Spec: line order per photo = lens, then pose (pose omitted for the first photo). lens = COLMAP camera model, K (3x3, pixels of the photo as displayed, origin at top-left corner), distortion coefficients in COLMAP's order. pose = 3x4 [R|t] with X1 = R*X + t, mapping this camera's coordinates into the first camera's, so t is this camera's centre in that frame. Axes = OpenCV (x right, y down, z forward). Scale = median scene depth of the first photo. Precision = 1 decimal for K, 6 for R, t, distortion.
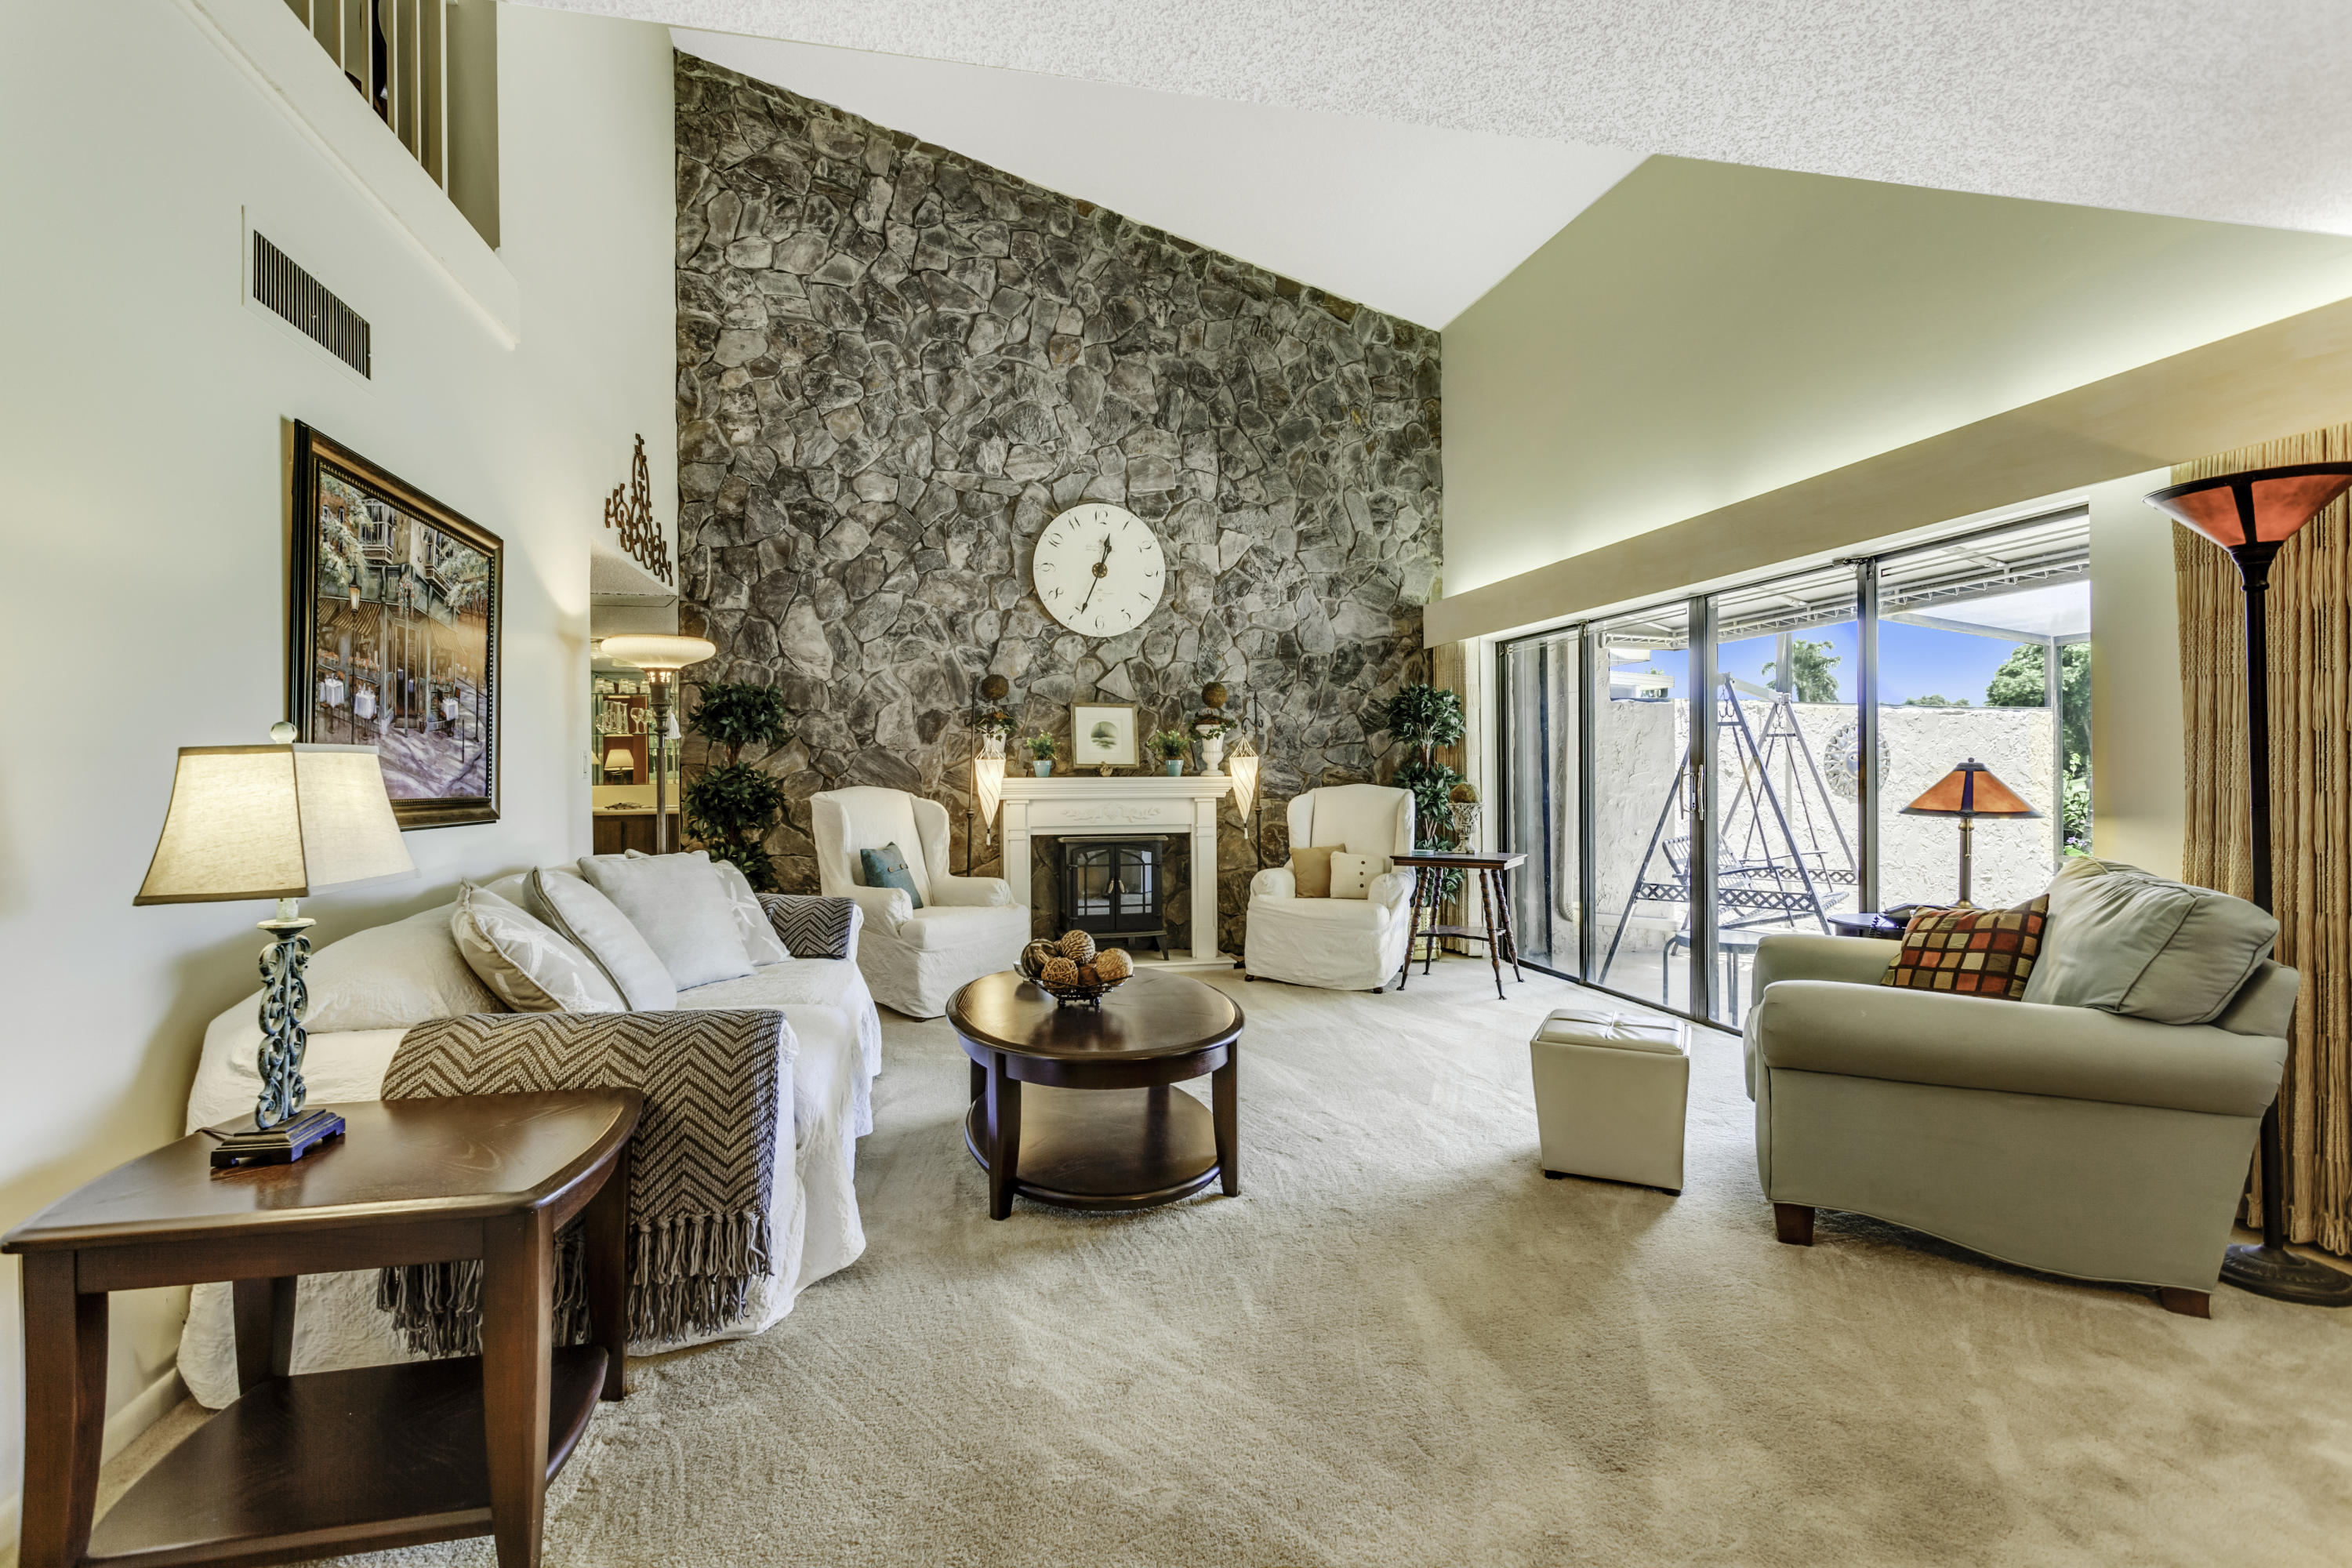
lens RADIAL K [[1102.0, 0, 1163.8], [0, 1102.0, 774.3], [0, 0, 1]] dist [-0.000212, 0.002349]
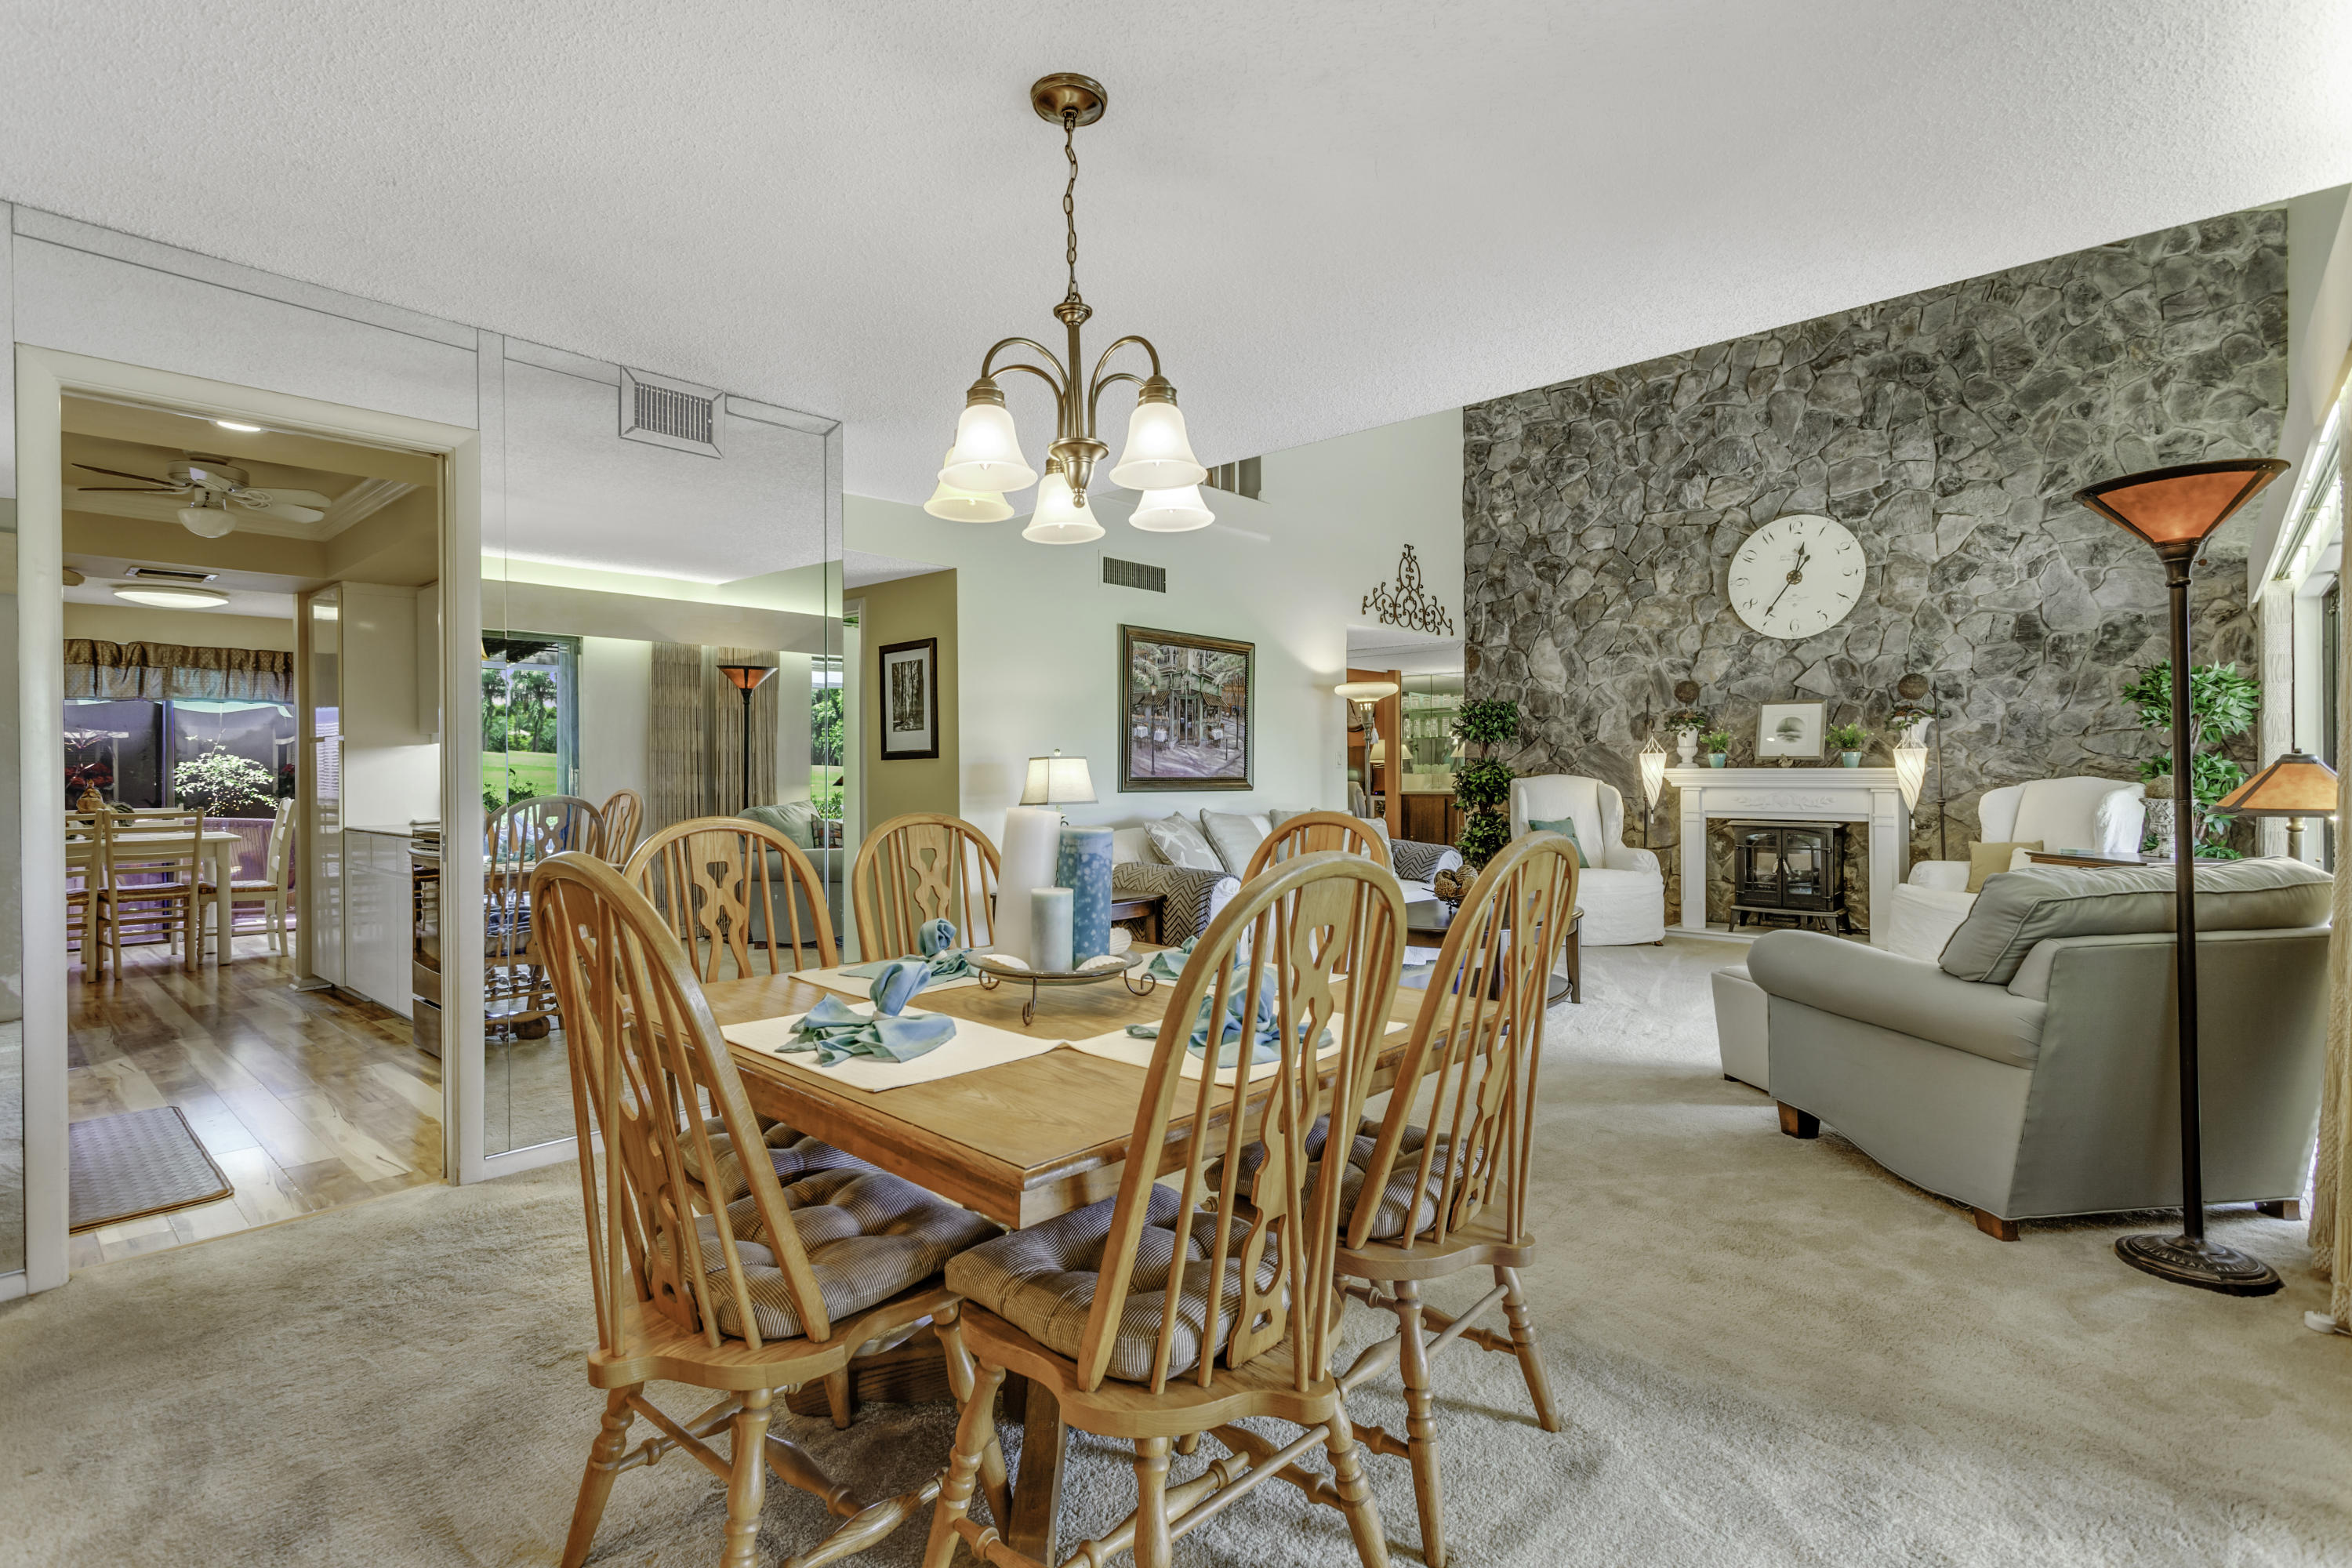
lens RADIAL K [[1102.0, 0, 1168.0], [0, 1102.0, 779.3], [0, 0, 1]] dist [-0.000212, 0.002349]
pose [[0.573549, 0.011288, -0.819093, 0.484367], [-0.000096, 0.999906, 0.013713, -0.001327], [0.819171, -0.007787, 0.573496, -0.128274]]
